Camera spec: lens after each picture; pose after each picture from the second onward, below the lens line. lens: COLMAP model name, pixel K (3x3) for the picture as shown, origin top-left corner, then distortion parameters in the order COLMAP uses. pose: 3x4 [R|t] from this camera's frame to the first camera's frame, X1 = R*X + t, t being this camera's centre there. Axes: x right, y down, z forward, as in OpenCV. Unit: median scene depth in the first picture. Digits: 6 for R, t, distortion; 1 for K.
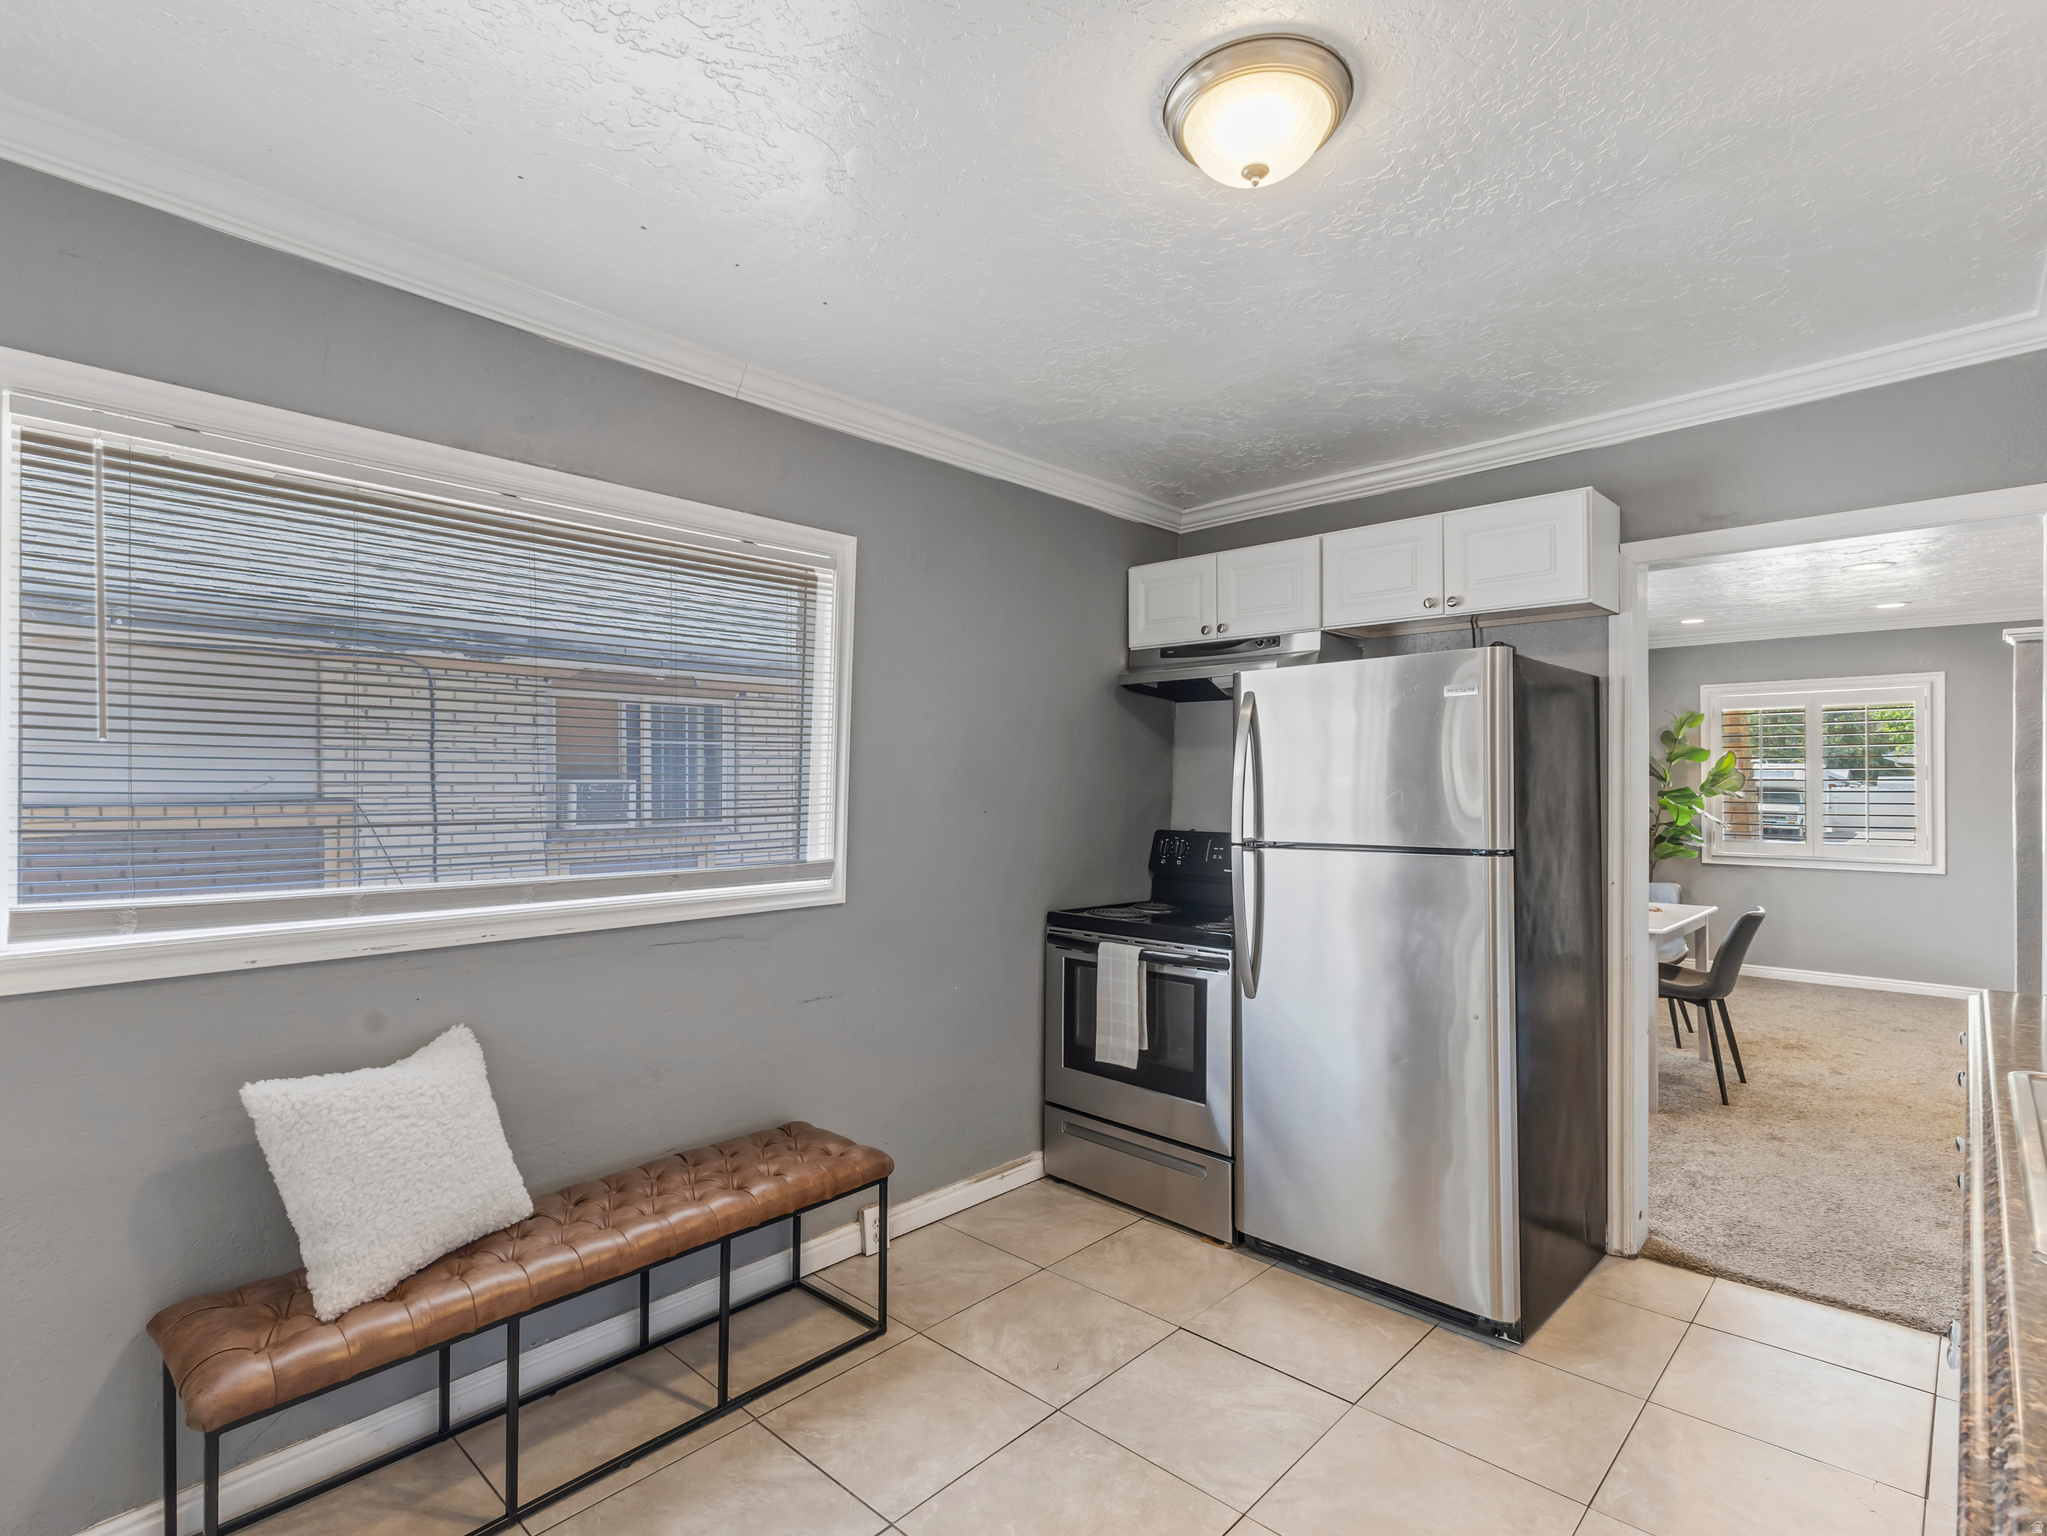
lens RADIAL K [[1005.6, 0, 1017.4], [0, 1005.6, 773.0], [0, 0, 1]] dist [0.004020, 0.000757]
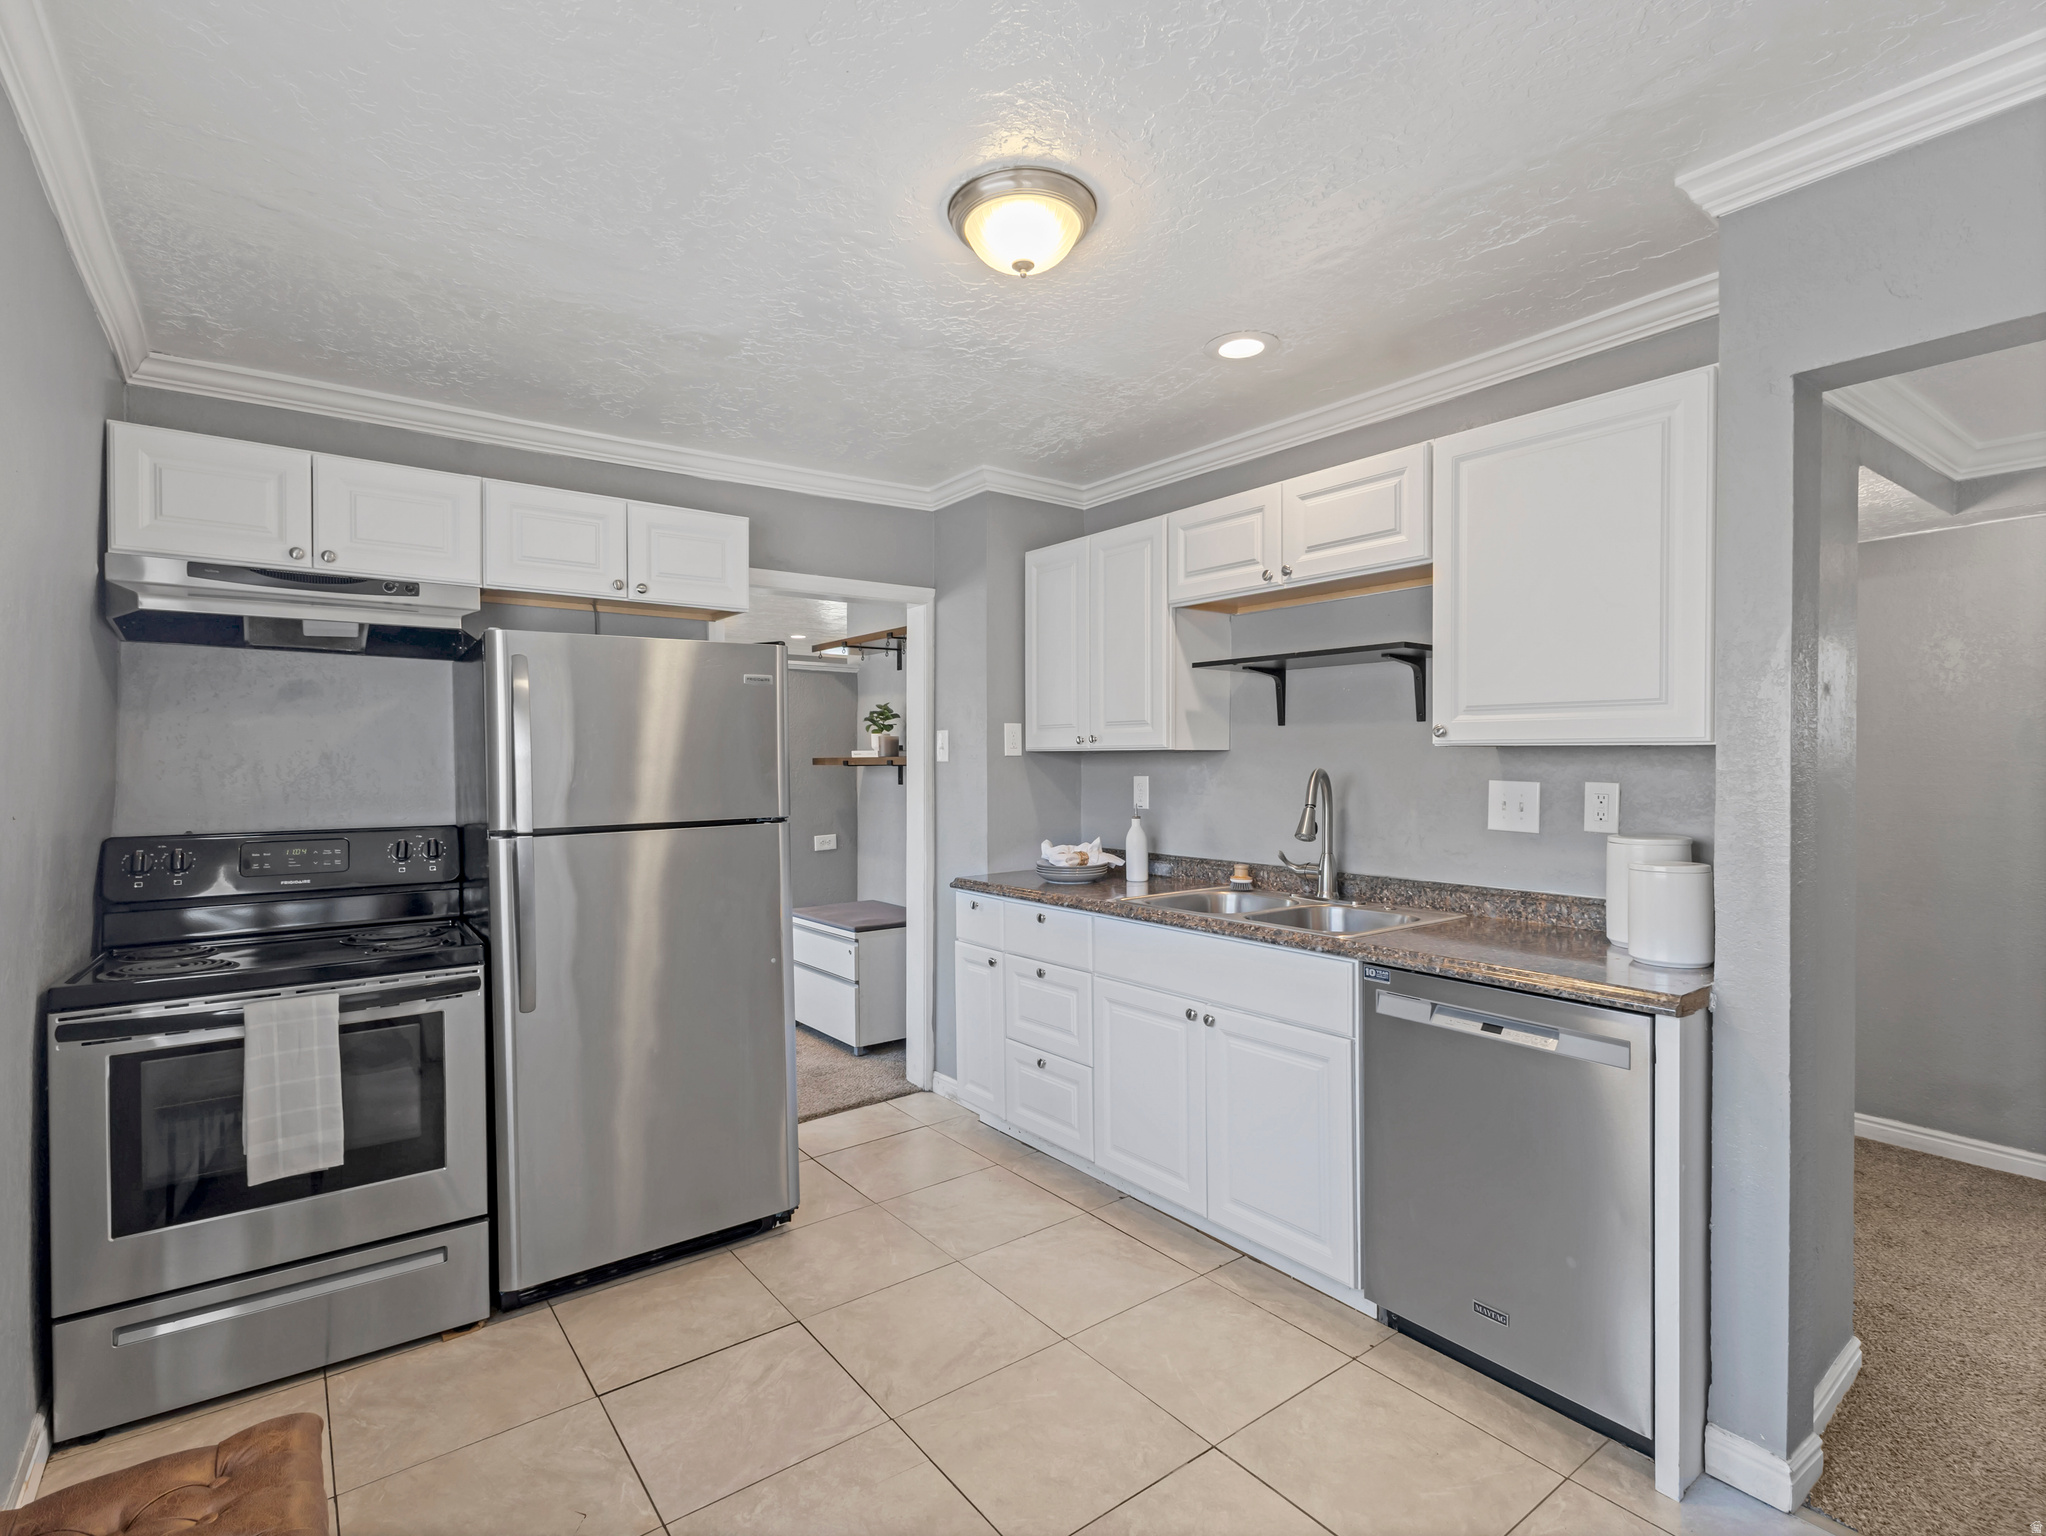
lens RADIAL K [[1005.1, 0, 1020.2], [0, 1005.1, 768.6], [0, 0, 1]] dist [0.004020, 0.000757]
pose [[0.166417, -0.007331, 0.986028, -0.546399], [-0.000673, 0.999971, 0.007549, 0.009174], [-0.986055, -0.001920, 0.166408, 0.444706]]
